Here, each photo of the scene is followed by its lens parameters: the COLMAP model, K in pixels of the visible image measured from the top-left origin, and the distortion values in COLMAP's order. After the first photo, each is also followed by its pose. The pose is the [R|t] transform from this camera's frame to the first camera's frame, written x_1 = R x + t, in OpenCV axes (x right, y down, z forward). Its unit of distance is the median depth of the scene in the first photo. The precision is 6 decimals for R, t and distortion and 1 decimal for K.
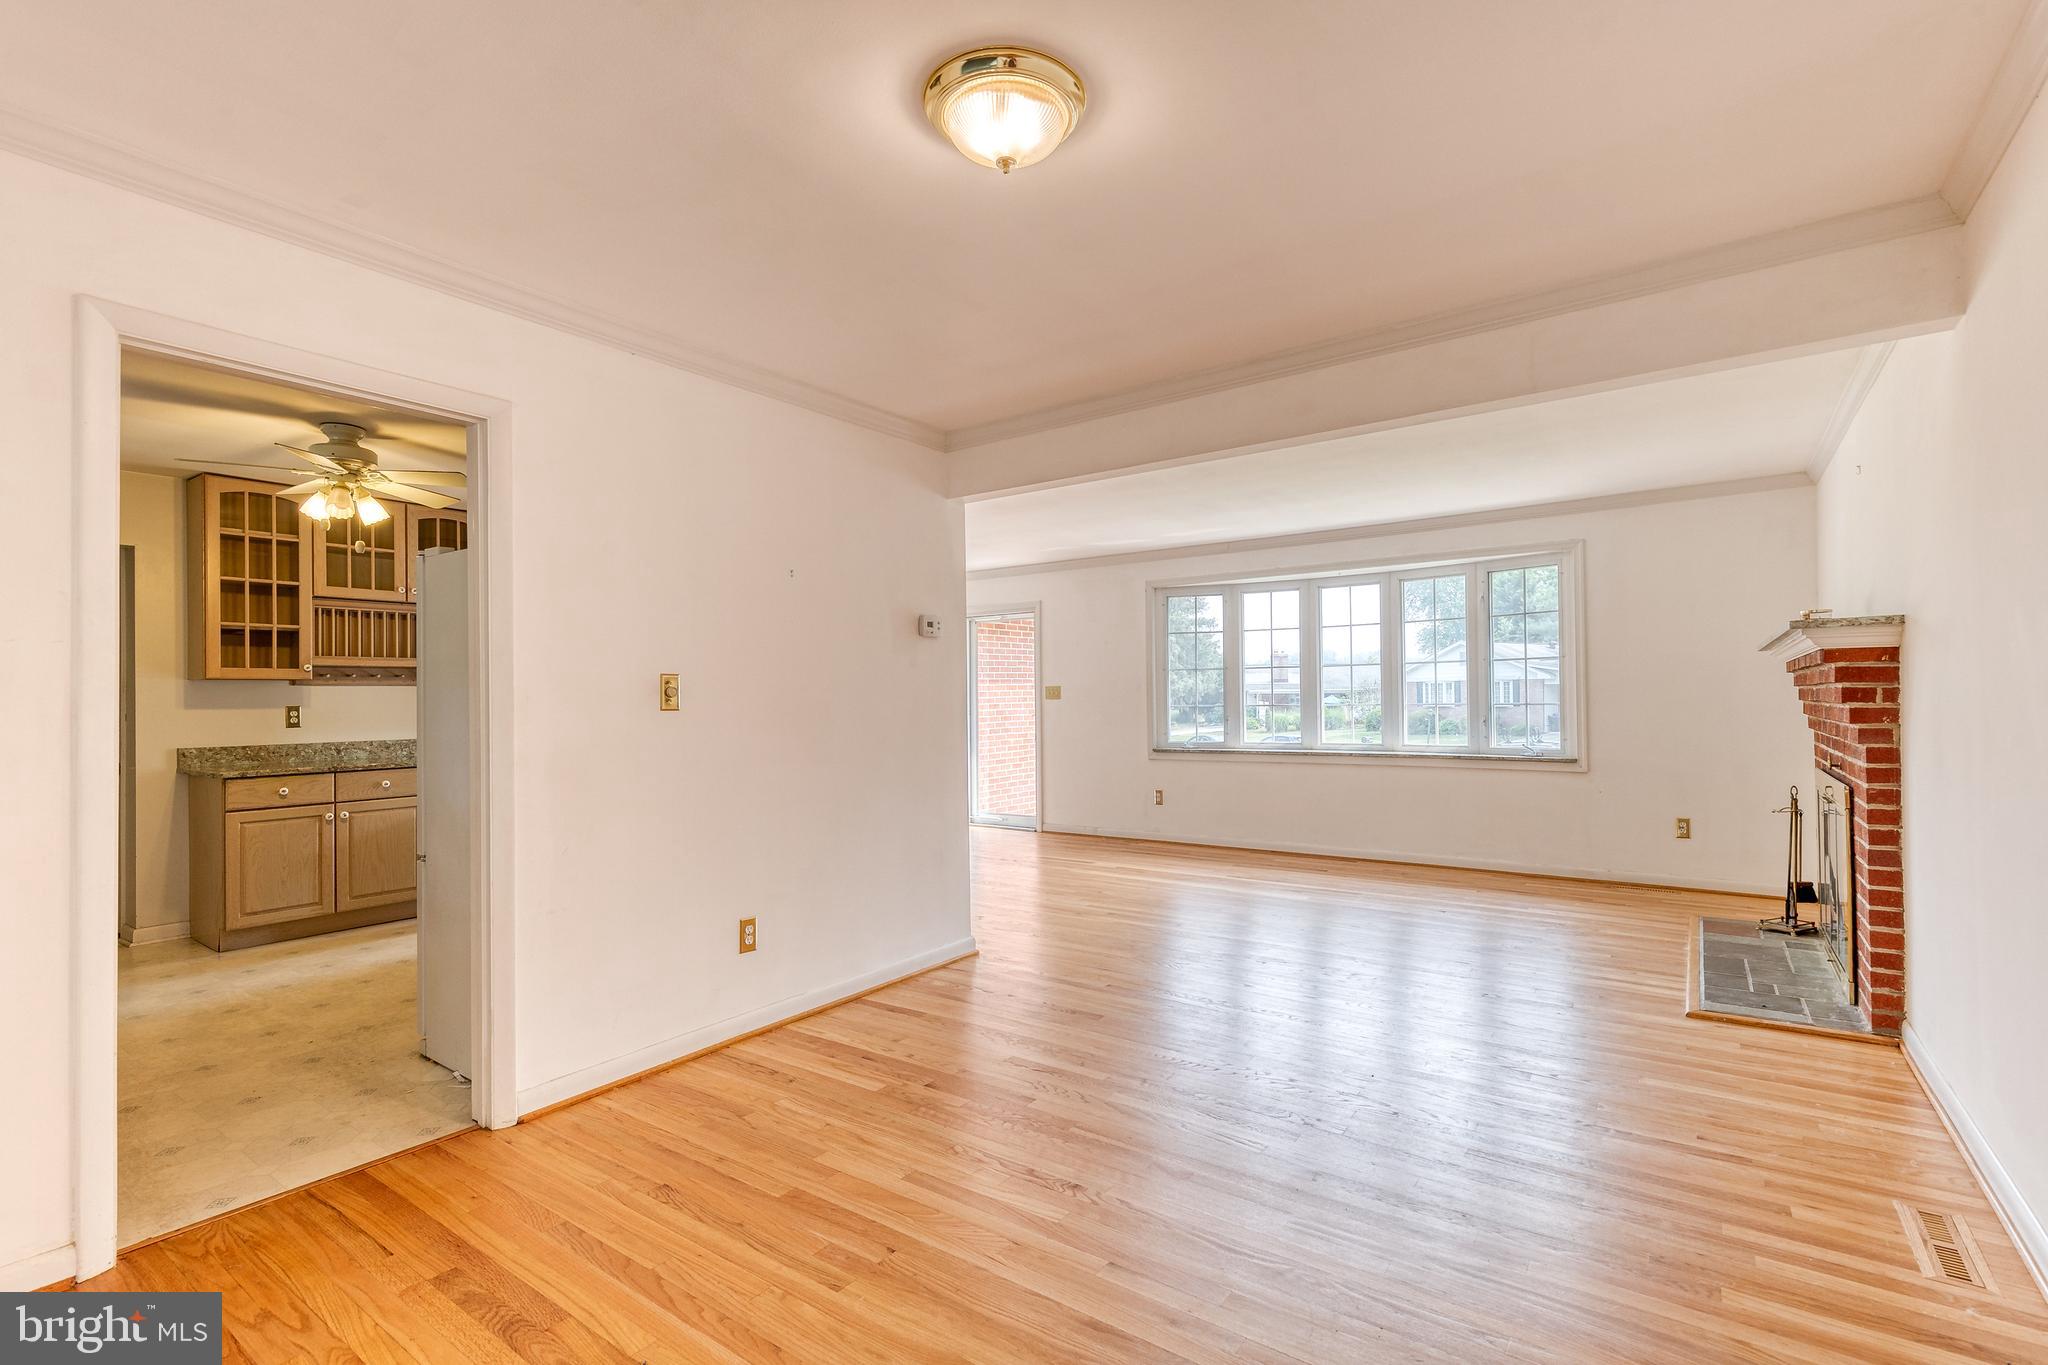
lens RADIAL K [[929.0, 0, 1031.6], [0, 929.0, 690.0], [0, 0, 1]] dist [0.003103, -0.000228]
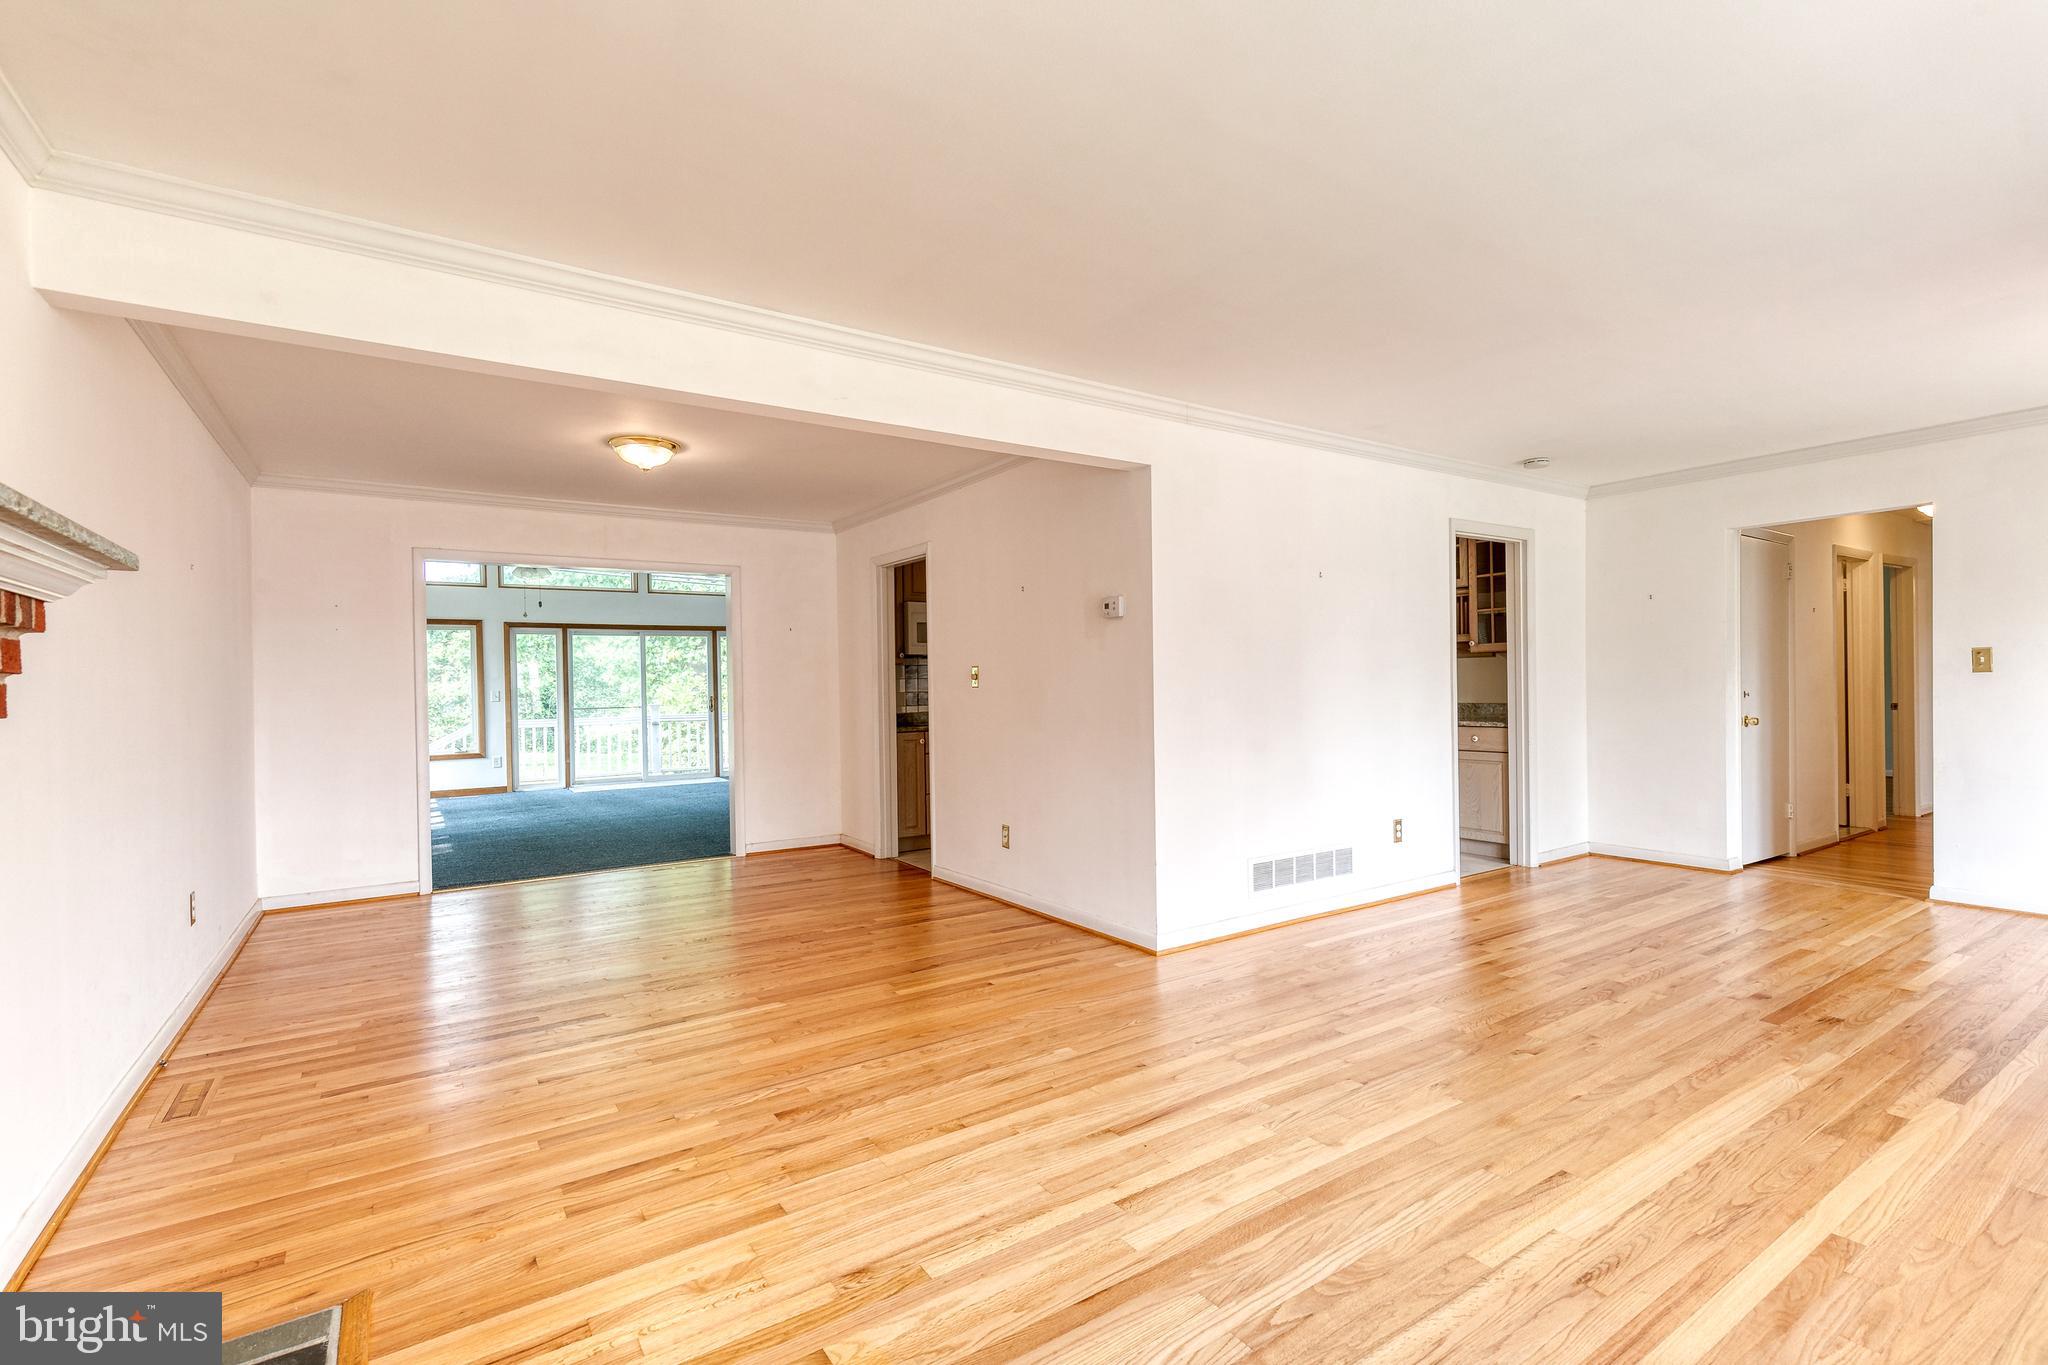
lens RADIAL K [[925.6, 0, 1029.1], [0, 925.6, 690.1], [0, 0, 1]] dist [0.002628, -0.000737]
pose [[-0.348769, 0.021761, -0.936956, 0.716765], [0.027590, 0.999535, 0.012945, 0.006859], [0.936802, -0.021336, -0.349208, 1.042371]]
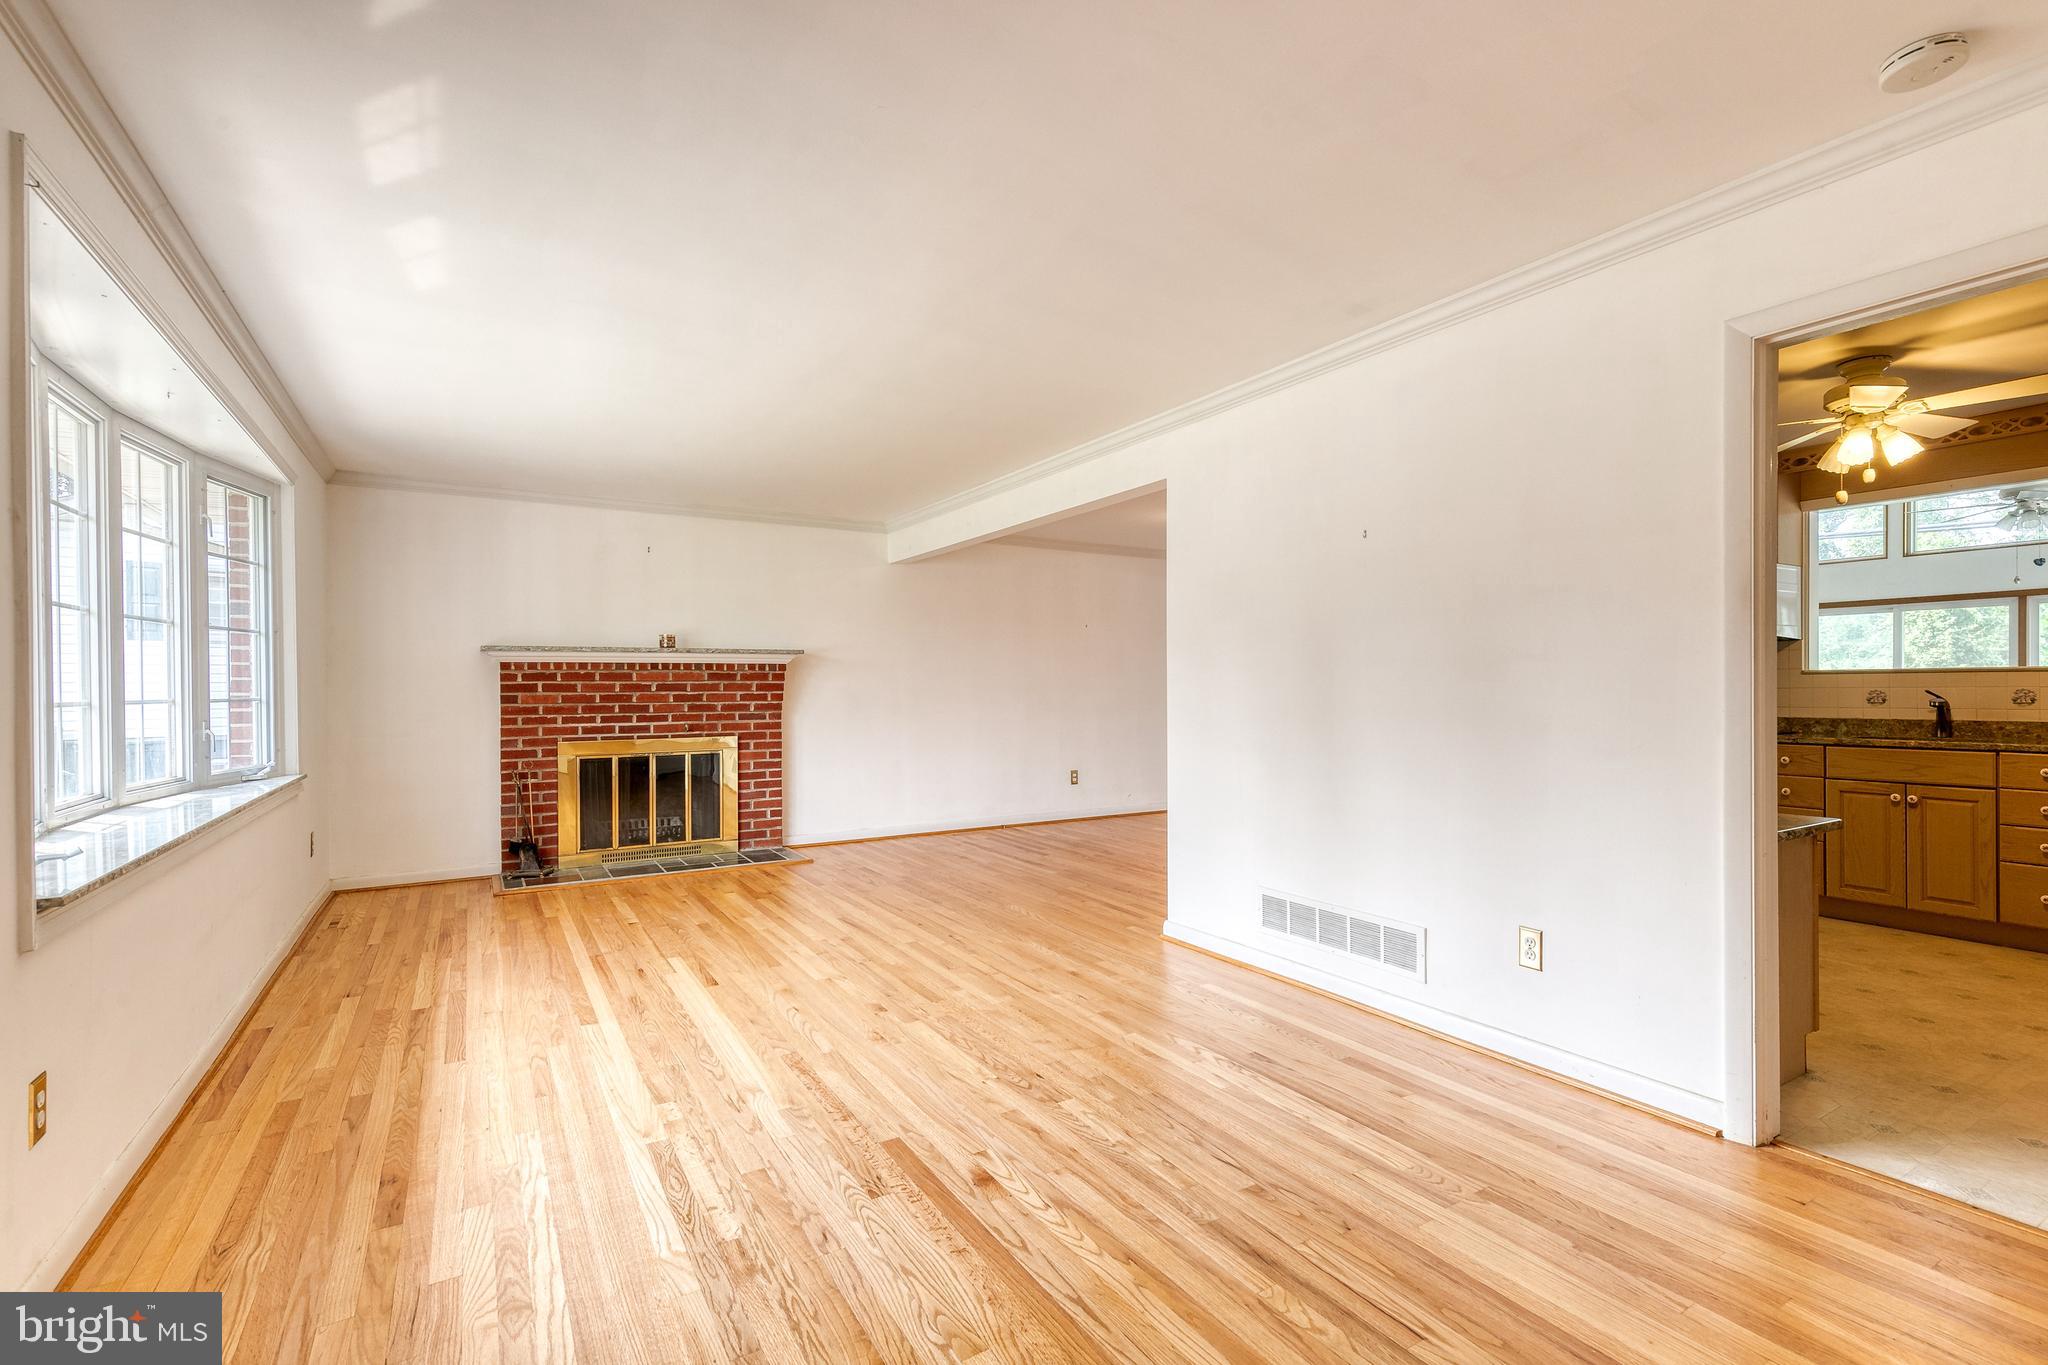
lens RADIAL K [[928.4, 0, 1047.9], [0, 928.4, 689.5], [0, 0, 1]] dist [0.017761, -0.010098]
pose [[-0.924421, 0.018357, 0.380932, -0.274223], [0.014689, 0.999814, -0.012533, 0.027647], [-0.381091, -0.005990, -0.924518, 1.683488]]
